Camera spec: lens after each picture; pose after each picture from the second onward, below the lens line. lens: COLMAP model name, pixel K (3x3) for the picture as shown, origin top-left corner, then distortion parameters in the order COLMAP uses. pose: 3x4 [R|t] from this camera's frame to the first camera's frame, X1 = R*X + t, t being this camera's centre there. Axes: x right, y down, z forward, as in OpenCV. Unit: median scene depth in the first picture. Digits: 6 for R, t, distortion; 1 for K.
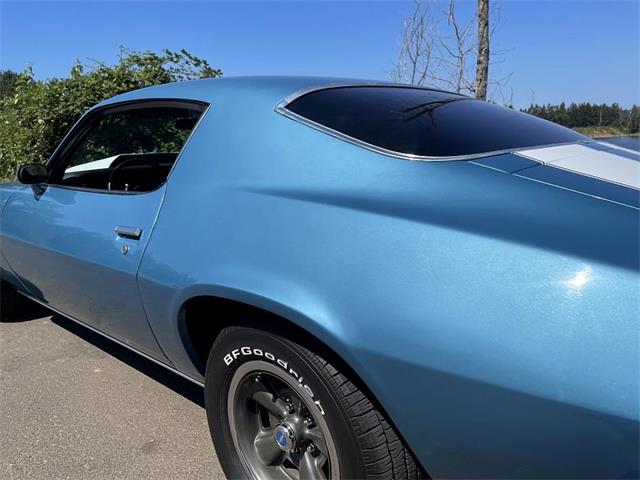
lens RADIAL K [[482.1, 0, 317.4], [0, 482.1, 238.0], [0, 0, 1]] dist [0.113084, -0.139974]
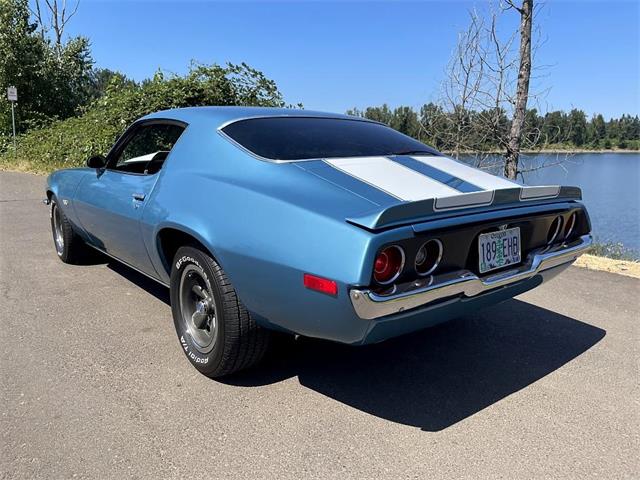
lens RADIAL K [[482.1, 0, 317.4], [0, 482.1, 238.0], [0, 0, 1]] dist [0.113084, -0.139974]
pose [[0.988079, 0.065485, -0.139325, 0.086427], [-0.066158, 0.997809, -0.000201, 0.016339], [0.139006, 0.009416, 0.990247, -0.110495]]
